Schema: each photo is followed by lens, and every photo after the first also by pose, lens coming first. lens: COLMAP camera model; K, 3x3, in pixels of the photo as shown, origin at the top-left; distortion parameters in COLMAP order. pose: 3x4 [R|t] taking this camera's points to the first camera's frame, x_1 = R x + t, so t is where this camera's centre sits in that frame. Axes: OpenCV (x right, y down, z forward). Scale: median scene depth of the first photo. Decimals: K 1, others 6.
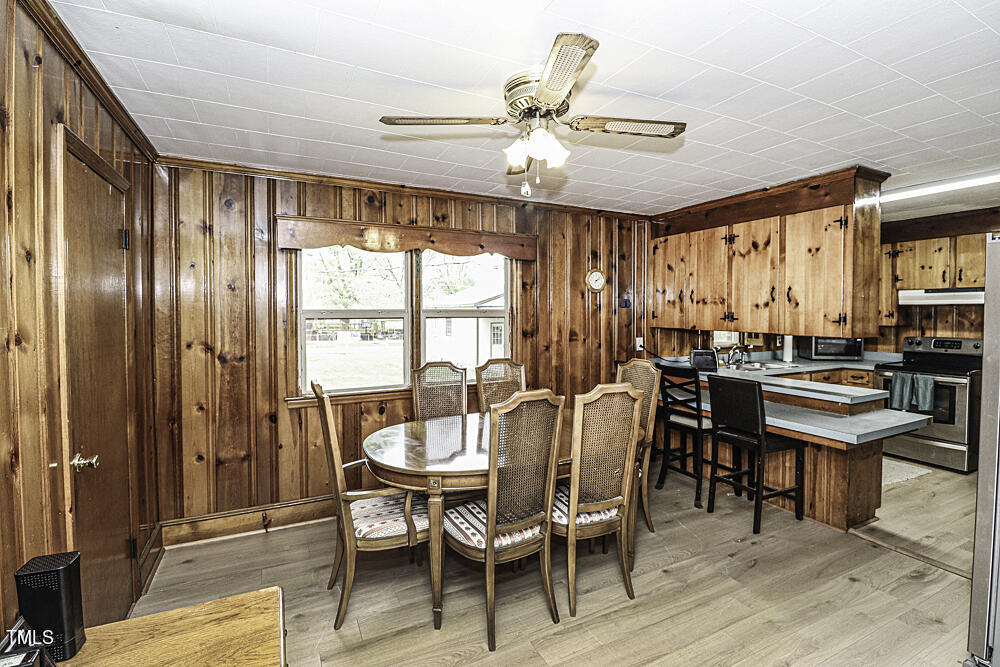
lens RADIAL K [[467.5, 0, 509.8], [0, 467.5, 322.8], [0, 0, 1]] dist [0.002645, -0.014336]
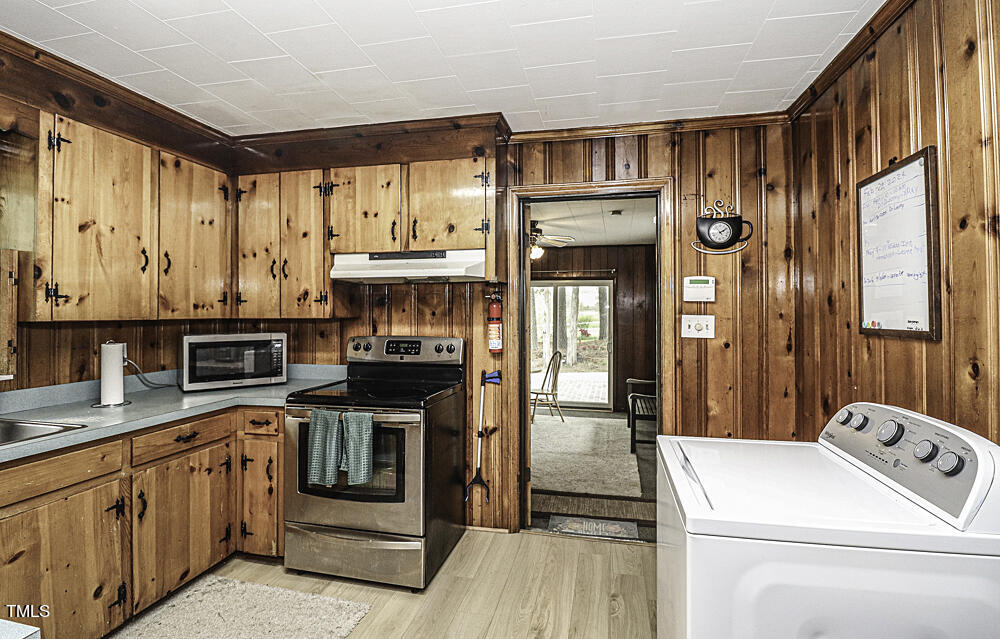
lens RADIAL K [[471.6, 0, 509.1], [0, 471.6, 306.0], [0, 0, 1]] dist [0.004619, -0.015638]
pose [[0.632726, 0.010724, 0.774301, 0.604510], [0.017919, 0.999434, -0.028485, 0.013861], [-0.774168, 0.031898, 0.632176, 0.546852]]
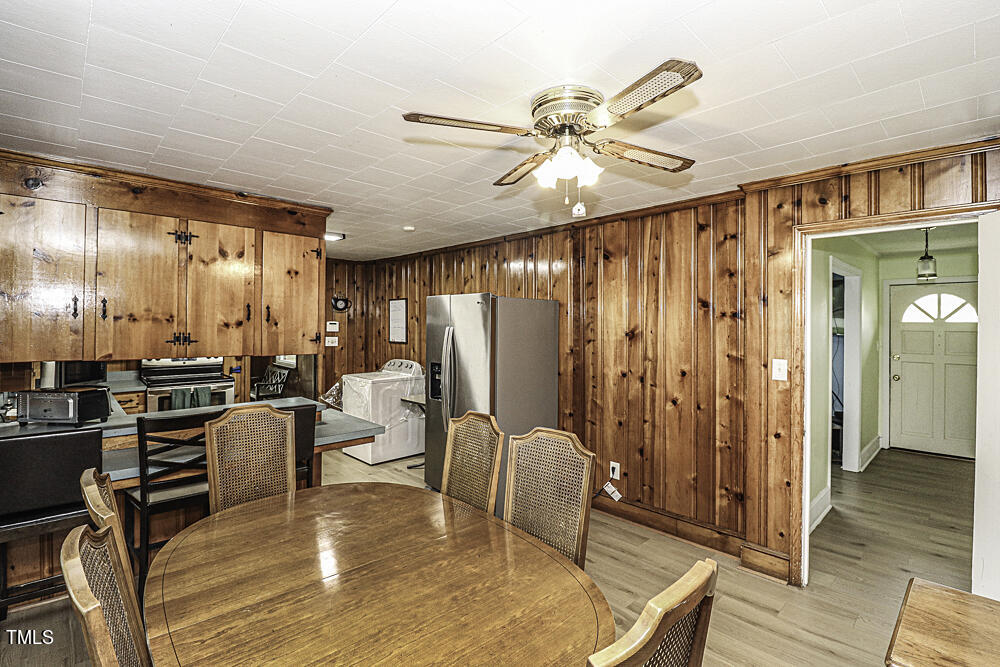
lens RADIAL K [[463.8, 0, 506.7], [0, 463.8, 322.8], [0, 0, 1]] dist [0.004391, -0.014695]
pose [[-0.291967, 0.000870, 0.956428, -0.365559], [0.015309, 0.999876, 0.003764, -0.030190], [-0.956306, 0.015741, -0.291944, 0.641356]]
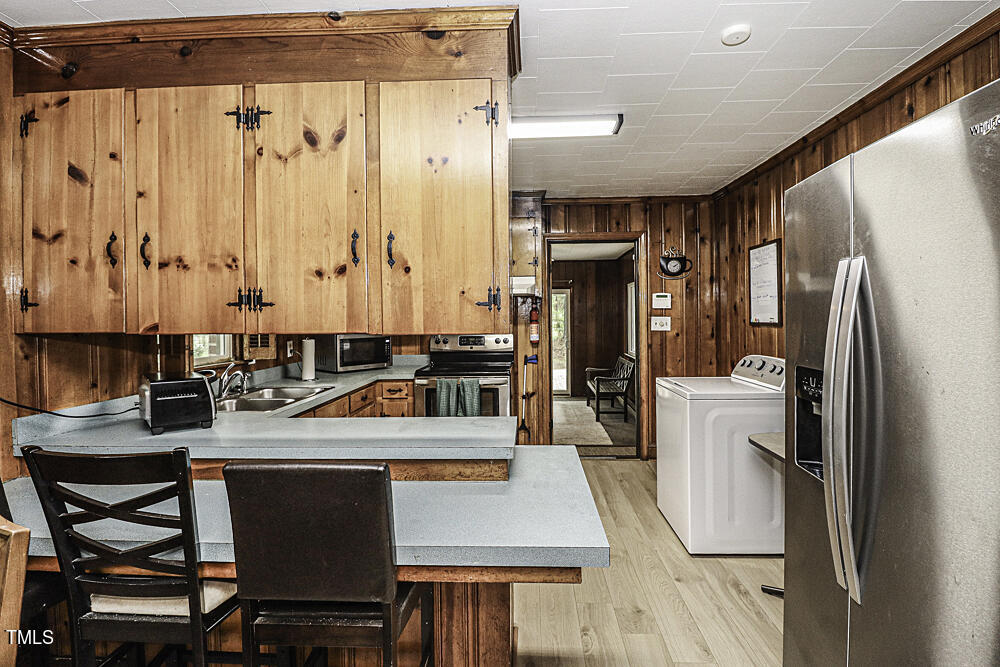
lens RADIAL K [[483.9, 0, 508.3], [0, 483.9, 320.6], [0, 0, 1]] dist [0.003844, -0.016105]
pose [[0.493662, -0.012879, 0.869558, 0.180760], [0.030969, 0.999516, -0.002778, 0.013609], [-0.869102, 0.028300, 0.493822, 0.519196]]
